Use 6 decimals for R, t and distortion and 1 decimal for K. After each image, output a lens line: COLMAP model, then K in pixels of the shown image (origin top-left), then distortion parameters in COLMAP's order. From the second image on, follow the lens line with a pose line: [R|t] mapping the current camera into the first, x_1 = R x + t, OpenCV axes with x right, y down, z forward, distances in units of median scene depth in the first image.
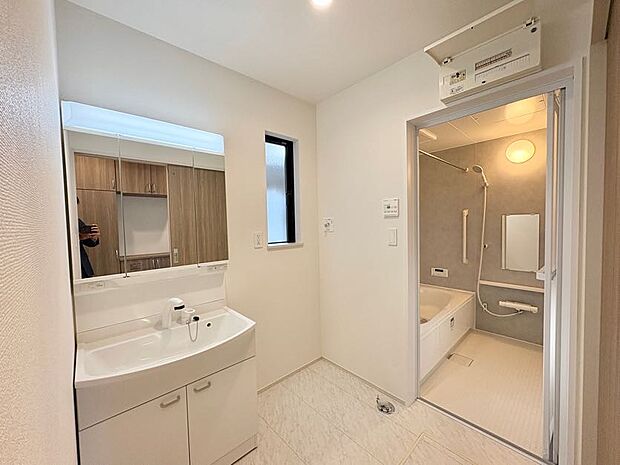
lens RADIAL K [[248.1, 0, 310.0], [0, 248.1, 232.5], [0, 0, 1]] dist [0.000608, 0.000010]
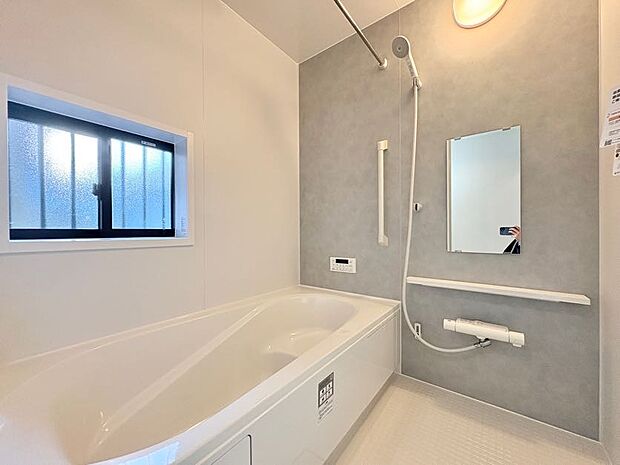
lens RADIAL K [[248.1, 0, 310.0], [0, 248.1, 232.5], [0, 0, 1]] dist [0.000608, 0.000010]
pose [[0.988757, 0.019233, 0.148286, 0.418822], [-0.012833, 0.998949, -0.044000, 0.130203], [-0.148977, 0.041602, 0.987965, 0.539557]]
